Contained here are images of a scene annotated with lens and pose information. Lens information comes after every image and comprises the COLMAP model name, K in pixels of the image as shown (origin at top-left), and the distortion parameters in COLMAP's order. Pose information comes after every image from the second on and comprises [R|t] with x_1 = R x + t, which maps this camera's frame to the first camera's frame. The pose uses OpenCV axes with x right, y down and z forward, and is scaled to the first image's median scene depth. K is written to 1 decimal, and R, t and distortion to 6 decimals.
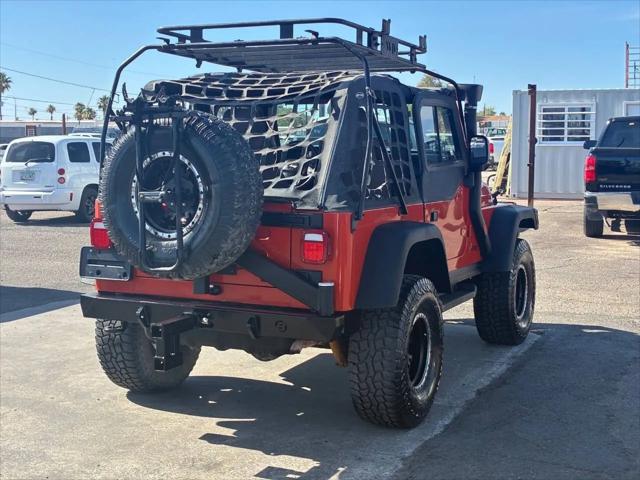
lens RADIAL K [[957.0, 0, 316.7], [0, 957.0, 235.4], [0, 0, 1]] dist [0.191508, -0.854400]
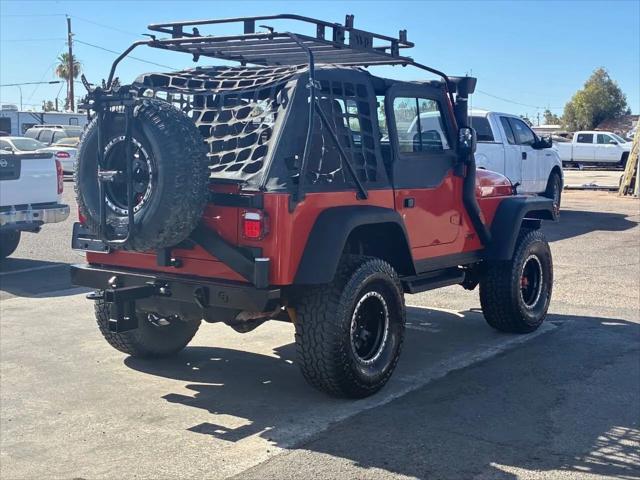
lens RADIAL K [[955.2, 0, 320.0], [0, 955.2, 240.0], [0, 0, 1]] dist [0.216576, -0.939791]
pose [[0.986183, 0.025229, -0.163729, 0.226413], [-0.024169, 0.999672, 0.008464, 0.016282], [0.163888, -0.004390, 0.986469, -0.056179]]
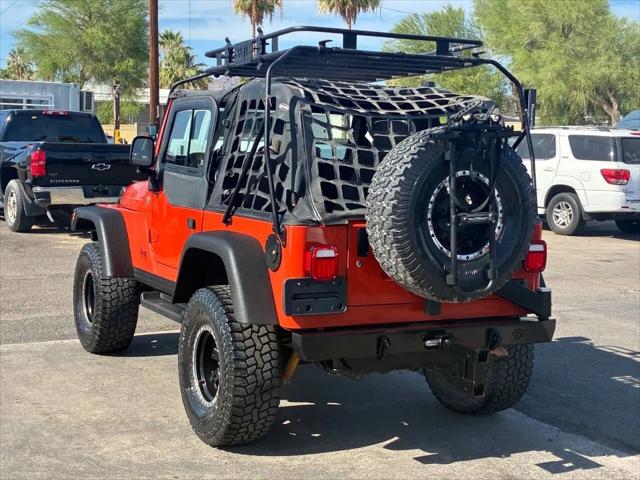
lens RADIAL K [[957.0, 0, 316.7], [0, 957.0, 235.4], [0, 0, 1]] dist [0.191508, -0.854400]
pose [[0.617614, -0.066409, 0.783672, -0.906210], [0.052751, 0.997683, 0.042971, -0.064241], [-0.784710, 0.014800, 0.619686, 0.467030]]
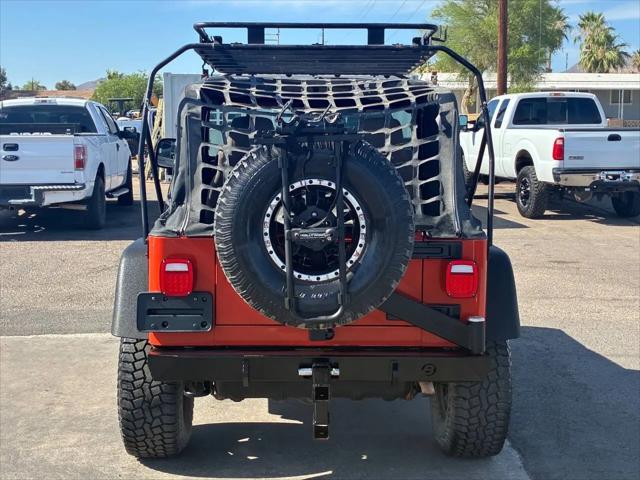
lens RADIAL K [[957.0, 0, 316.7], [0, 957.0, 235.4], [0, 0, 1]] dist [0.191508, -0.854400]
pose [[0.895815, -0.053775, 0.441161, -0.473513], [0.042494, 0.998469, 0.035420, -0.060719], [-0.442390, -0.012983, 0.896729, 0.219259]]
